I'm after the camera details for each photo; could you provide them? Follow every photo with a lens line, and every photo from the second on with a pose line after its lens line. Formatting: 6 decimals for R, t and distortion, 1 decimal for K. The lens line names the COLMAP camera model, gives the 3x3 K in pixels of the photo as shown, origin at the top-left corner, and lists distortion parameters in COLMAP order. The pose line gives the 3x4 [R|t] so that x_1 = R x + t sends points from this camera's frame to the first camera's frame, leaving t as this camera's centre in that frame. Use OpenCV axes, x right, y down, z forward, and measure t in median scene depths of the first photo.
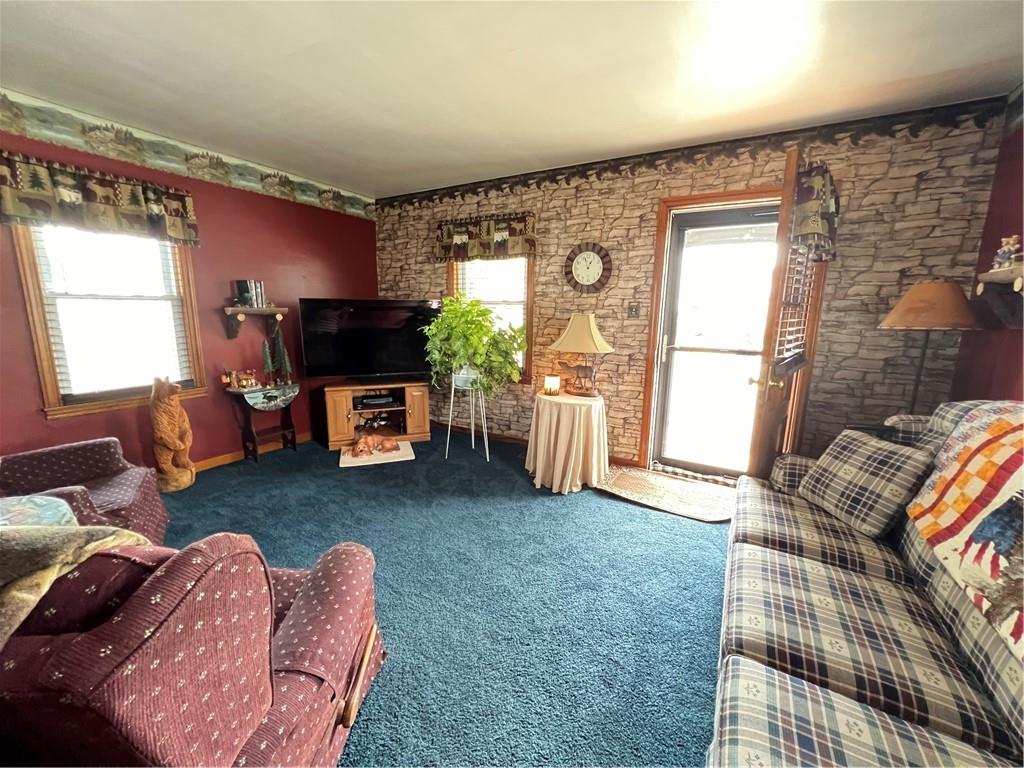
lens RADIAL K [[408.7, 0, 516.0], [0, 408.7, 381.9], [0, 0, 1]] dist [0.000304, -0.000078]
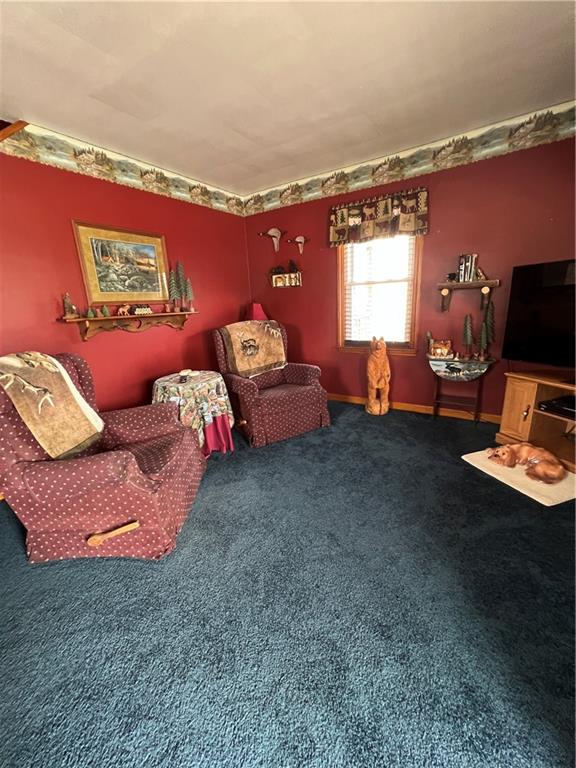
lens RADIAL K [[306.5, 0, 286.1], [0, 306.5, 381.6], [0, 0, 1]] dist [0.000304, -0.000078]
pose [[-0.056789, 0.242251, -0.968550, 0.239757], [-0.129577, 0.960122, 0.247740, -0.083422], [0.989942, 0.139570, -0.023134, 0.693240]]
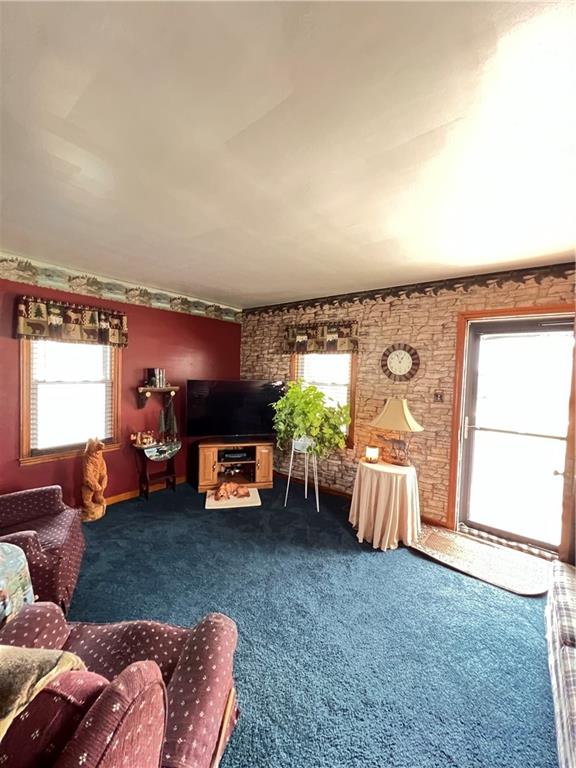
lens RADIAL K [[306.5, 0, 289.5], [0, 306.5, 381.2], [0, 0, 1]] dist [0.000304, -0.000078]
pose [[0.989657, 0.017812, -0.142344, -0.034957], [-0.038372, 0.988974, -0.143034, -0.076445], [0.138227, 0.147017, 0.979428, 0.012603]]
